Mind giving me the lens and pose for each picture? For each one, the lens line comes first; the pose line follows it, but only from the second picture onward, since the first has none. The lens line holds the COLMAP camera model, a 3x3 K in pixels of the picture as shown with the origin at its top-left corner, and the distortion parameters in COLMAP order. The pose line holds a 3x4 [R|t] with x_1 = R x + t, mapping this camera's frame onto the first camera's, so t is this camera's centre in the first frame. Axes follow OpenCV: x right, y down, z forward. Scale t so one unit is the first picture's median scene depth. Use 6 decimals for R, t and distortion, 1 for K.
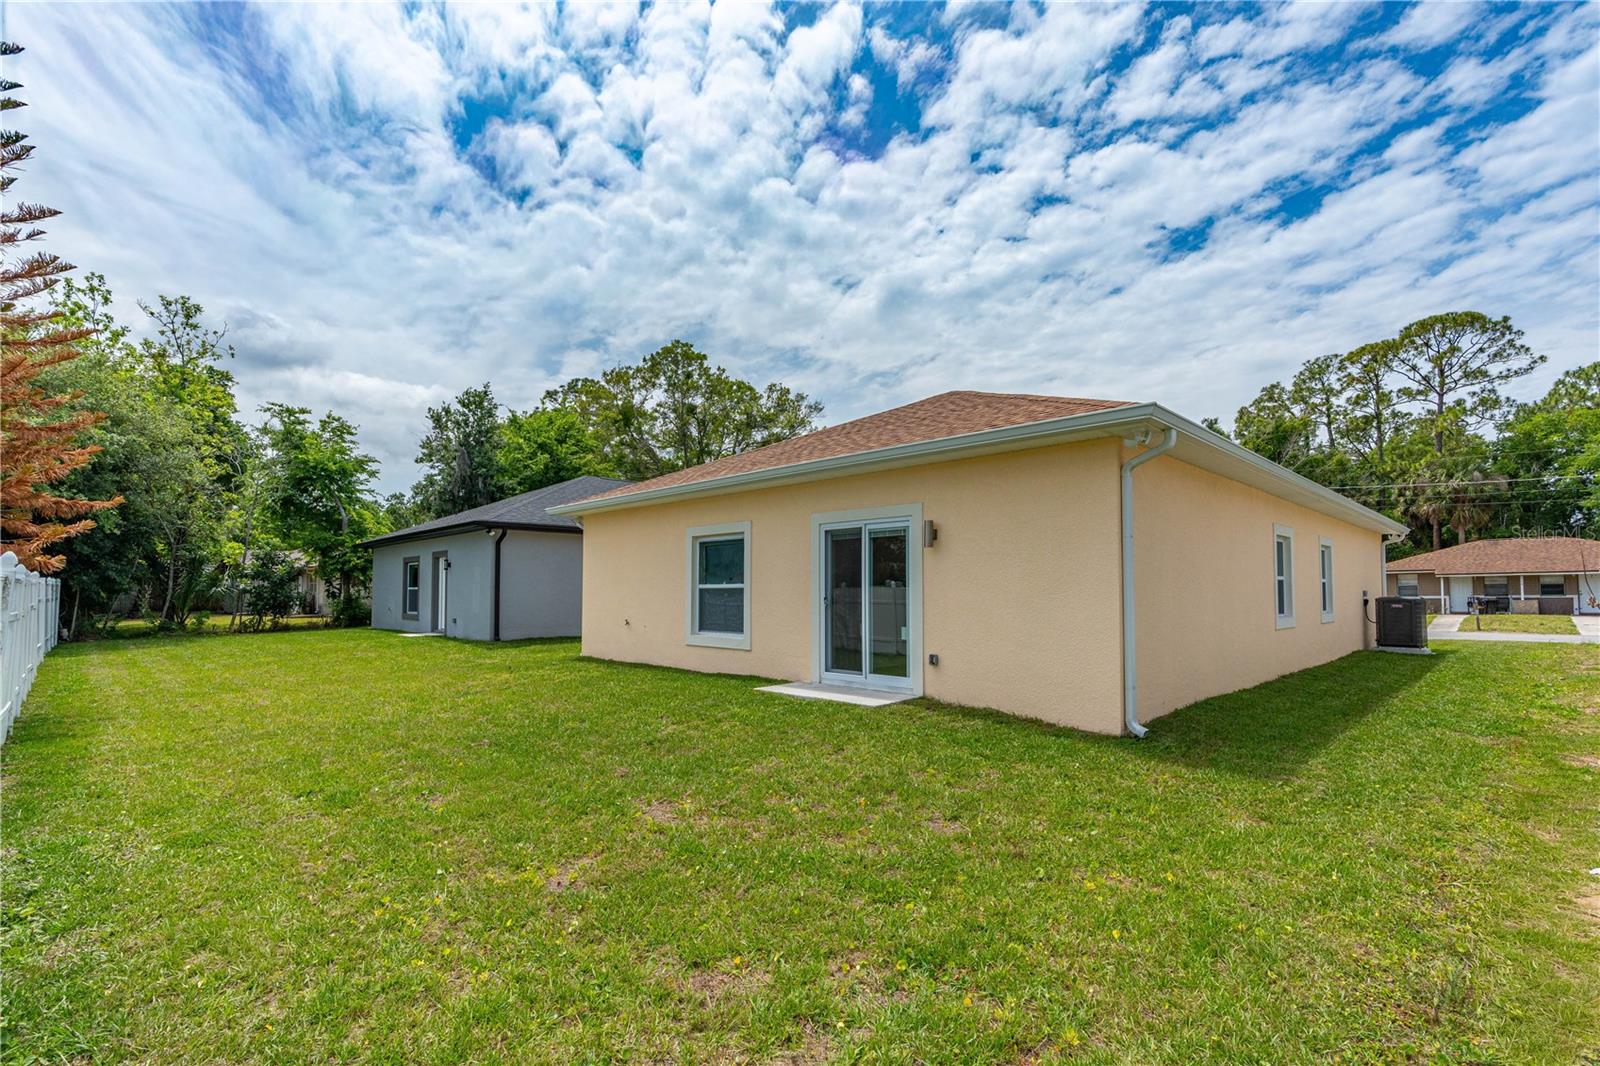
lens RADIAL K [[770.0, 0, 798.6], [0, 770.0, 570.7], [0, 0, 1]] dist [0.000933, 0.000234]
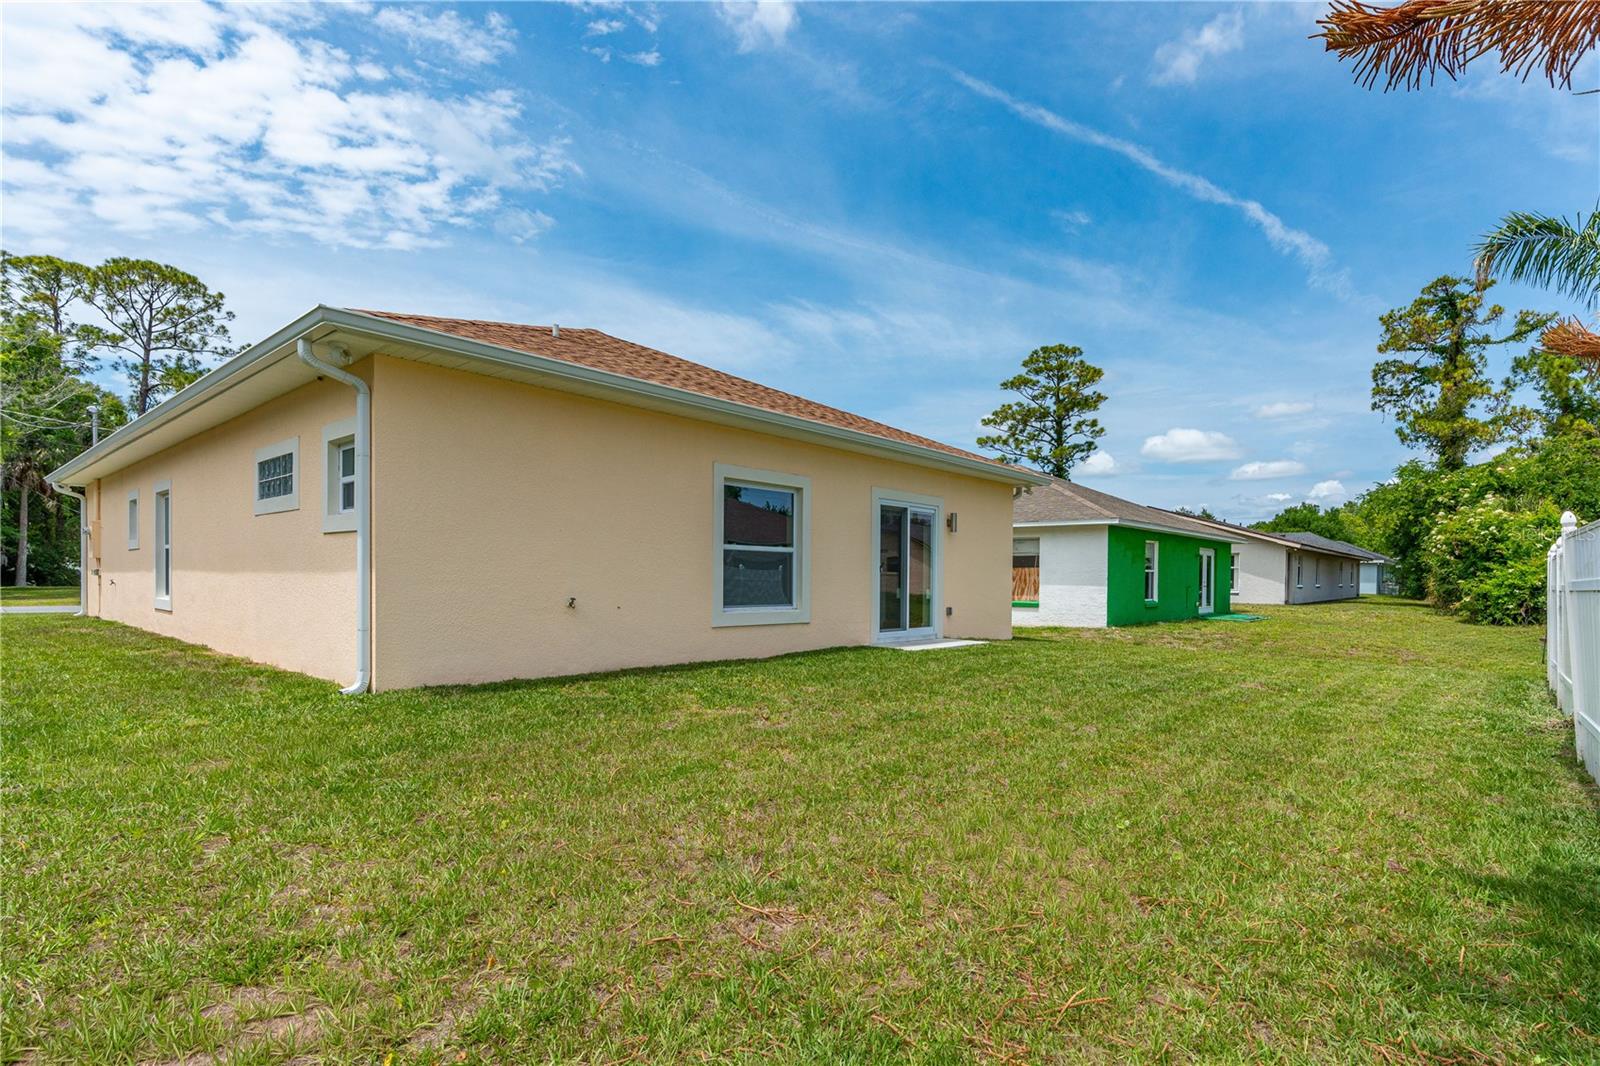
lens RADIAL K [[770.0, 0, 798.6], [0, 770.0, 570.7], [0, 0, 1]] dist [0.000933, 0.000234]
pose [[-0.037645, 0.008562, 0.999255, -0.888215], [-0.039146, 0.999183, -0.010036, 0.048295], [-0.998524, -0.039494, -0.037279, 0.967655]]
